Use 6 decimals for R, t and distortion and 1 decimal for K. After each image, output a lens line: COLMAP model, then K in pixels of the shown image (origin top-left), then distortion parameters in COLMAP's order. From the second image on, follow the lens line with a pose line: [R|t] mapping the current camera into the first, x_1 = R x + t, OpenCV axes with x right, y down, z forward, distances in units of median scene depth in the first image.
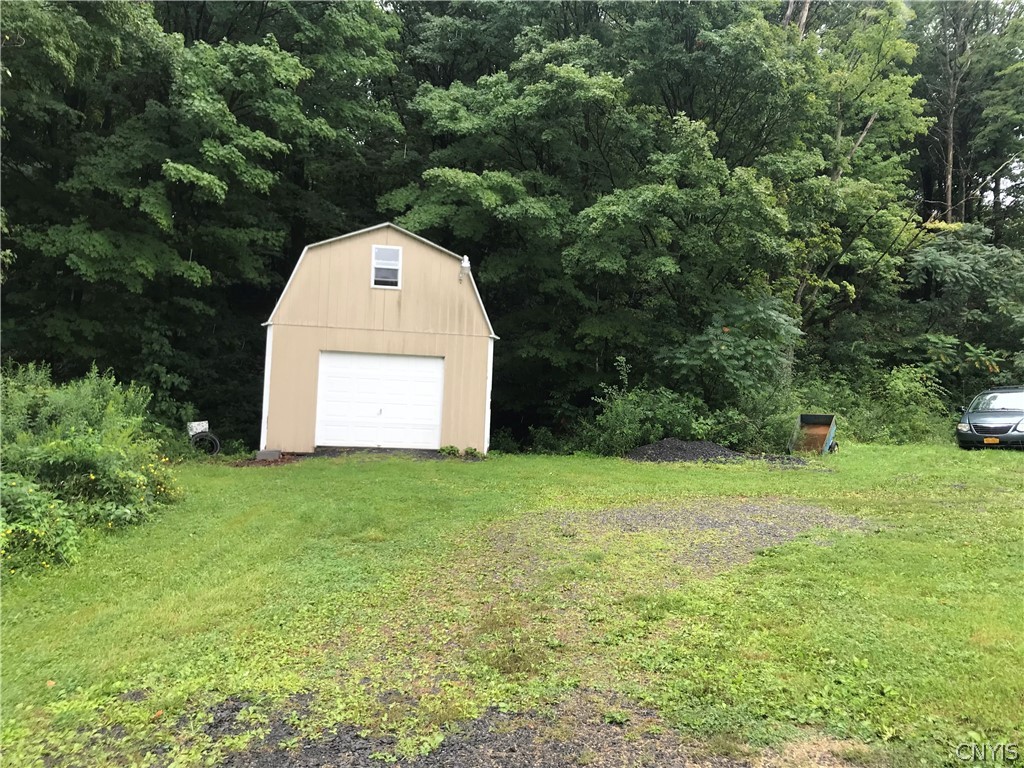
lens RADIAL K [[841.1, 0, 511.1], [0, 841.1, 383.2], [0, 0, 1]] dist [0.060960, -0.083142]
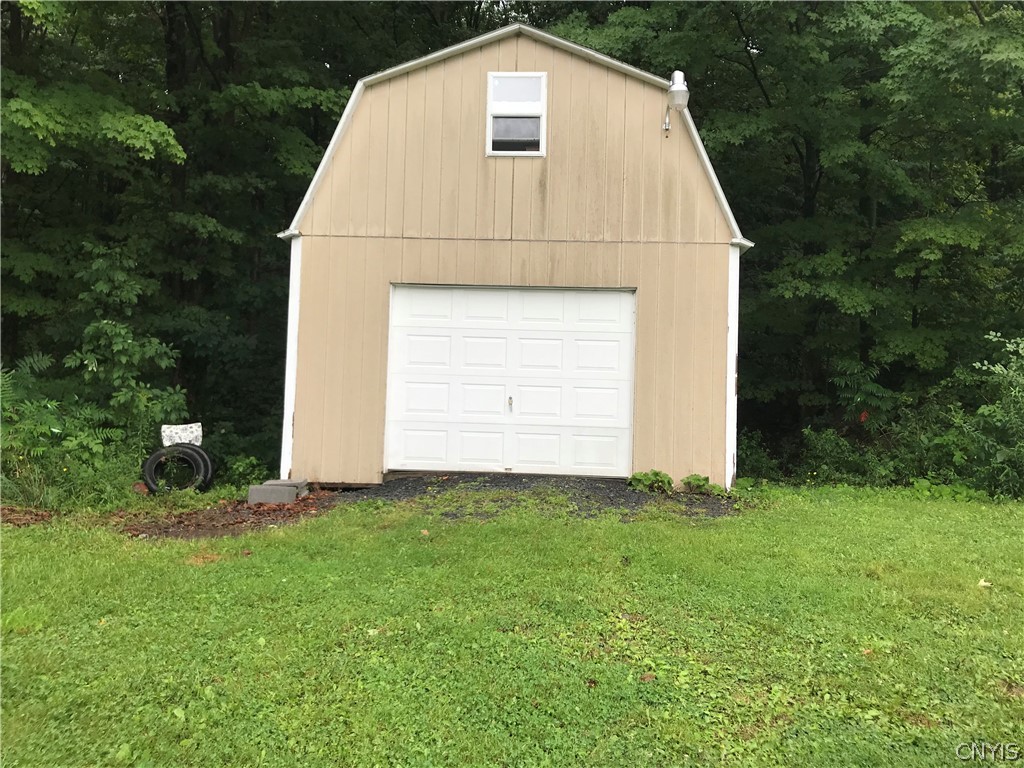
lens RADIAL K [[841.1, 0, 490.2], [0, 841.1, 374.1], [0, 0, 1]] dist [0.060960, -0.083142]
pose [[0.968540, -0.021519, -0.247927, -0.041467], [0.019675, 0.999757, -0.009911, 0.022134], [0.248080, 0.004722, 0.968728, 0.509977]]
